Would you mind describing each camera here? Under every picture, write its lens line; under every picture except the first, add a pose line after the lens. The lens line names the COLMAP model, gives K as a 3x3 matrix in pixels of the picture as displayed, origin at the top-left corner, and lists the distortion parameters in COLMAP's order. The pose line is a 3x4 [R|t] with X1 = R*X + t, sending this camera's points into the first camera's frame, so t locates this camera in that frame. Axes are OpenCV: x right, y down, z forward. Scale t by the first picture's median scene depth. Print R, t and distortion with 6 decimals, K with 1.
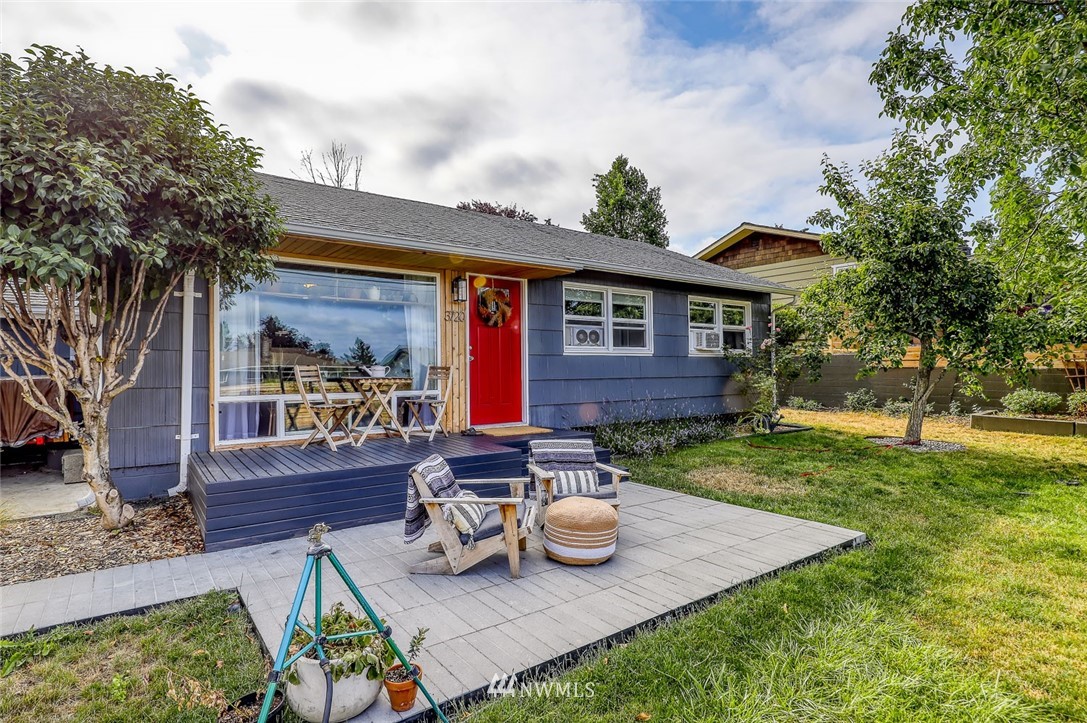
lens RADIAL K [[571.4, 0, 543.5], [0, 571.4, 365.8], [0, 0, 1]] dist [0.005392, 0.000464]
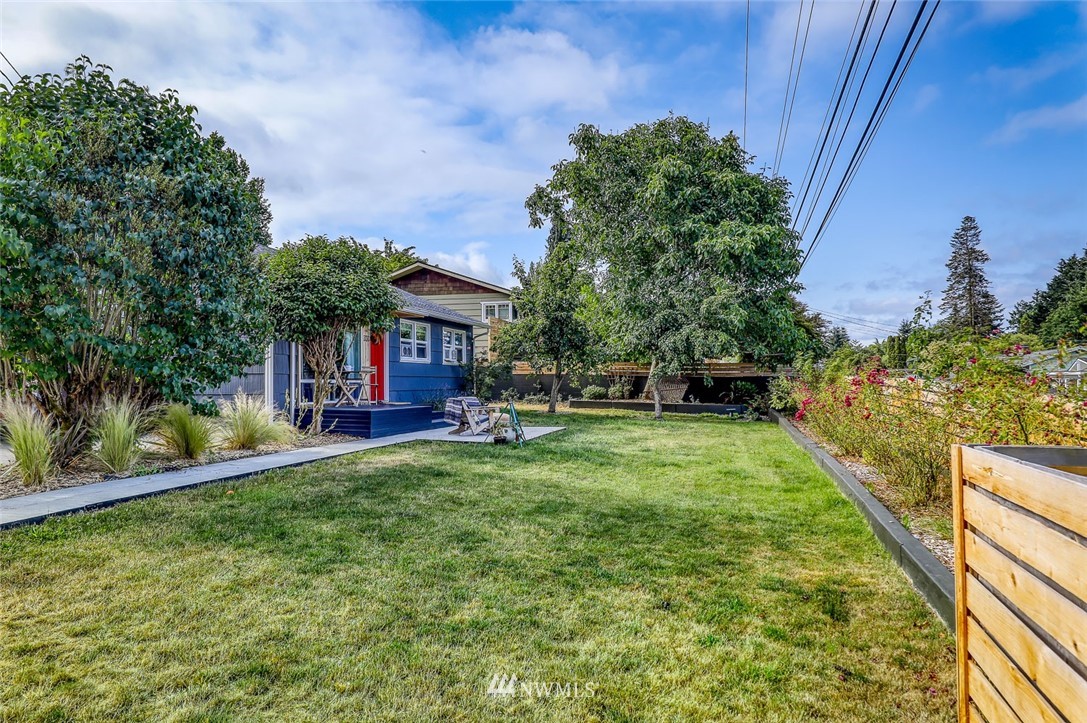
lens RADIAL K [[726.5, 0, 543.0], [0, 726.5, 361.3], [0, 0, 1]] dist [-0.001234, 0.003900]
pose [[0.776526, 0.021773, 0.629709, -0.876373], [-0.004398, 0.999566, -0.029137, 0.035418], [-0.630070, 0.019856, 0.776284, -0.833883]]
